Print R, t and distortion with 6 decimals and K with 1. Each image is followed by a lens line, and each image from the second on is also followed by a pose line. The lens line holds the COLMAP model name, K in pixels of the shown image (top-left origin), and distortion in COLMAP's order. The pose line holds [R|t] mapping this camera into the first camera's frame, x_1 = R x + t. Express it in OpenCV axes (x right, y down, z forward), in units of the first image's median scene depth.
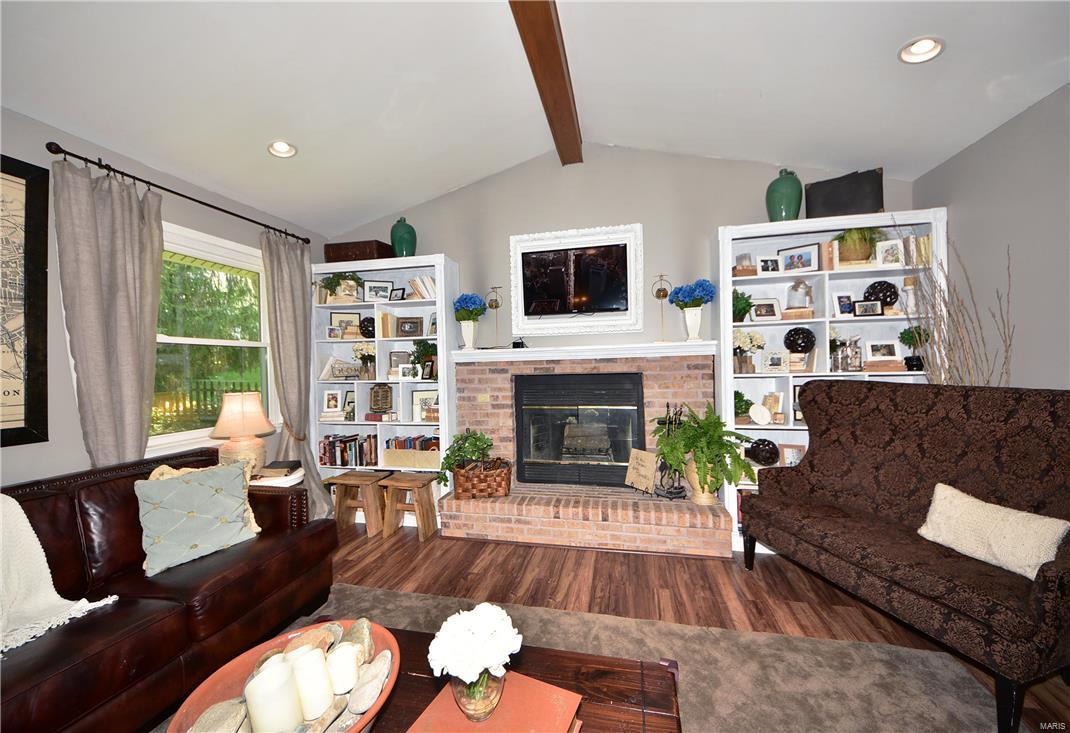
lens RADIAL K [[392.4, 0, 538.7], [0, 392.4, 393.8], [0, 0, 1]] dist [0.039965, -0.021600]
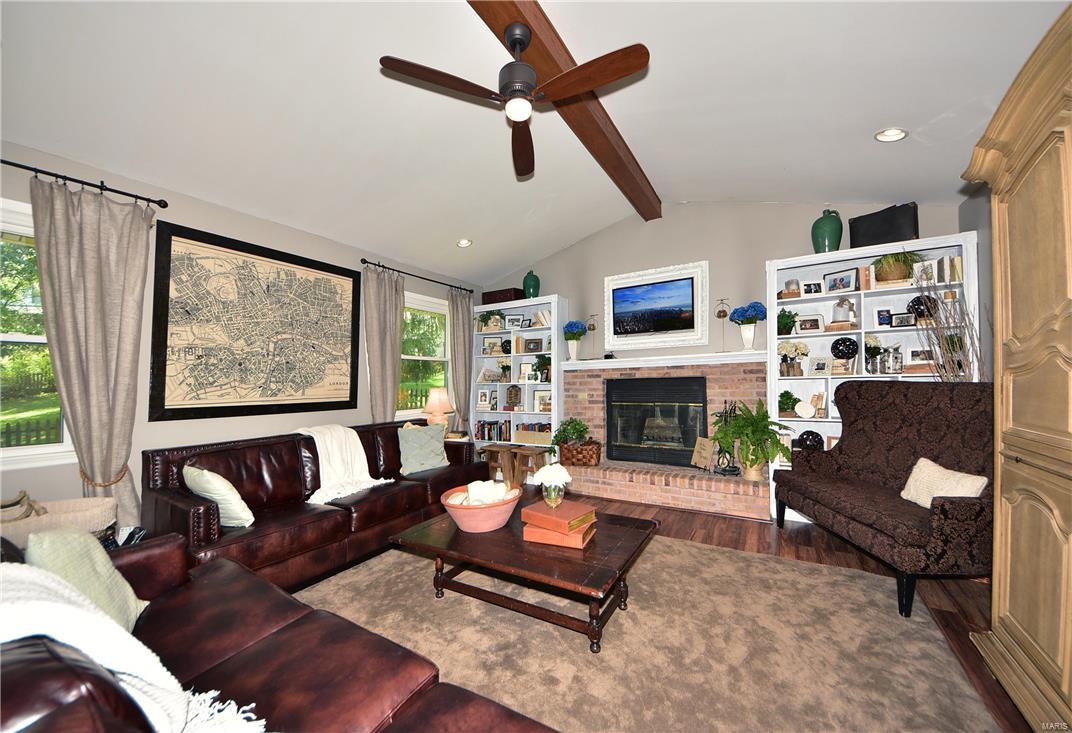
lens RADIAL K [[393.2, 0, 539.7], [0, 393.2, 393.8], [0, 0, 1]] dist [0.039965, -0.021600]
pose [[0.952448, 0.011333, -0.304490, 0.148352], [-0.022441, 0.999203, -0.033004, 0.058511], [0.303873, 0.038268, 0.951944, -0.391703]]
